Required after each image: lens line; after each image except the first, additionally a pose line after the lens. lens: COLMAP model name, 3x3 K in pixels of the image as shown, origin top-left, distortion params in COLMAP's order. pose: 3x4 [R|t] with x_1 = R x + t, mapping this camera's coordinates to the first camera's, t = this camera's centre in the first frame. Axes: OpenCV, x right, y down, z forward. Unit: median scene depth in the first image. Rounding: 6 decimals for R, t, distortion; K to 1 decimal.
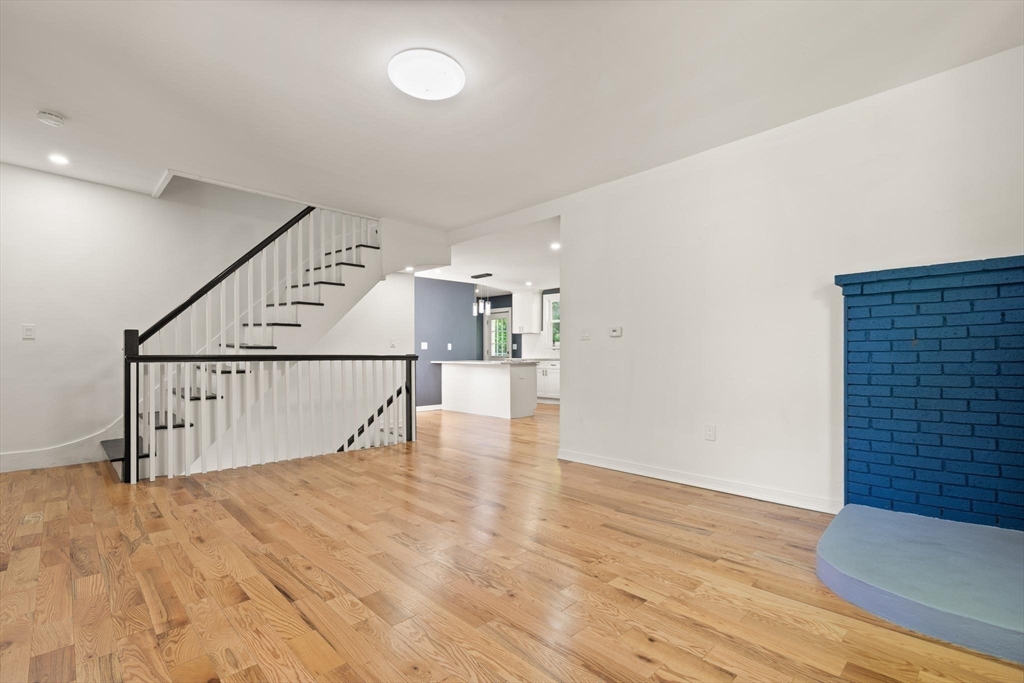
lens RADIAL K [[470.2, 0, 517.0], [0, 470.2, 347.1], [0, 0, 1]] dist [0.004546, 0.000074]
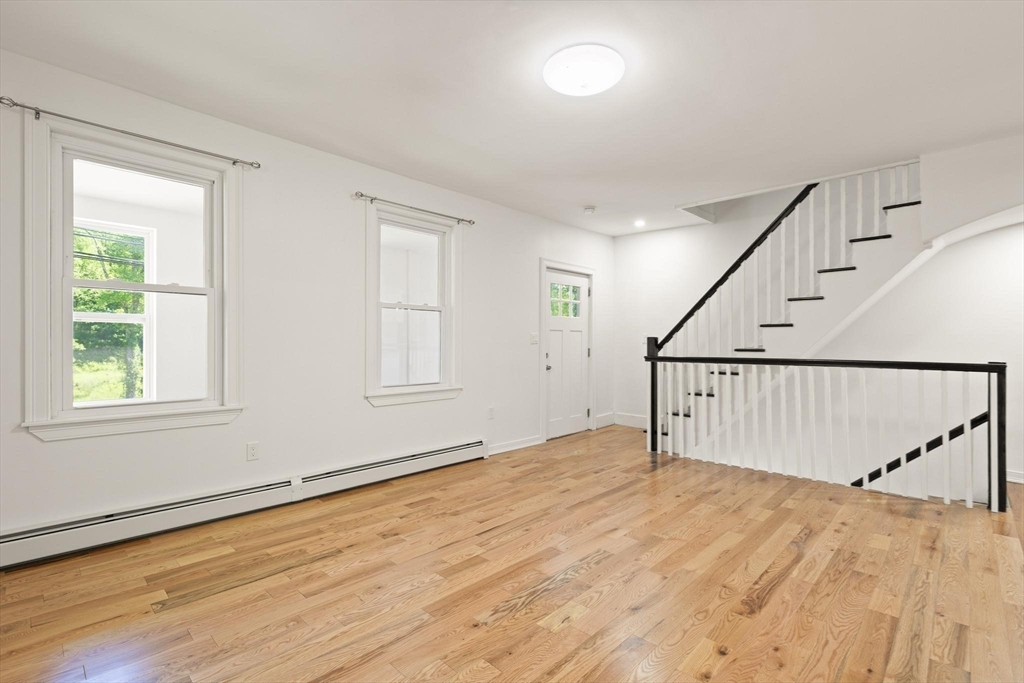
lens RADIAL K [[470.2, 0, 517.0], [0, 470.2, 347.1], [0, 0, 1]] dist [0.004546, 0.000074]
pose [[0.032948, 0.004238, -0.999448, 0.602559], [0.013155, 0.999903, 0.004674, -0.024265], [0.999370, -0.013302, 0.032889, 0.680115]]
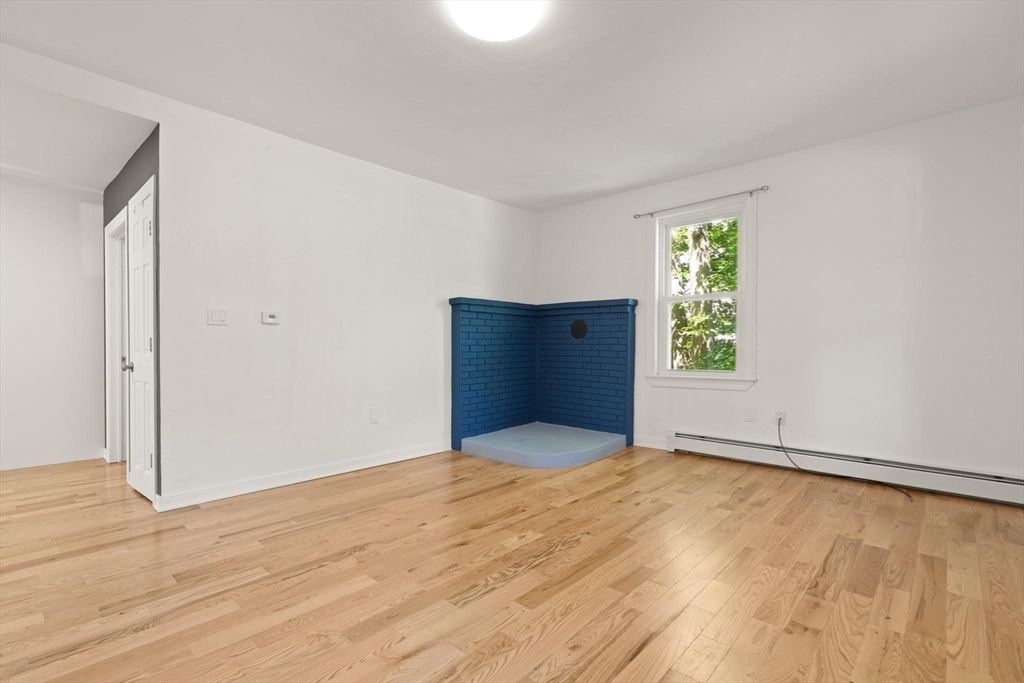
lens RADIAL K [[470.2, 0, 517.0], [0, 470.2, 347.1], [0, 0, 1]] dist [0.004546, 0.000074]
pose [[-0.058184, 0.003436, 0.998300, -0.826170], [-0.016659, 0.999851, -0.004412, 0.018062], [-0.998167, -0.016887, -0.058118, 0.820867]]
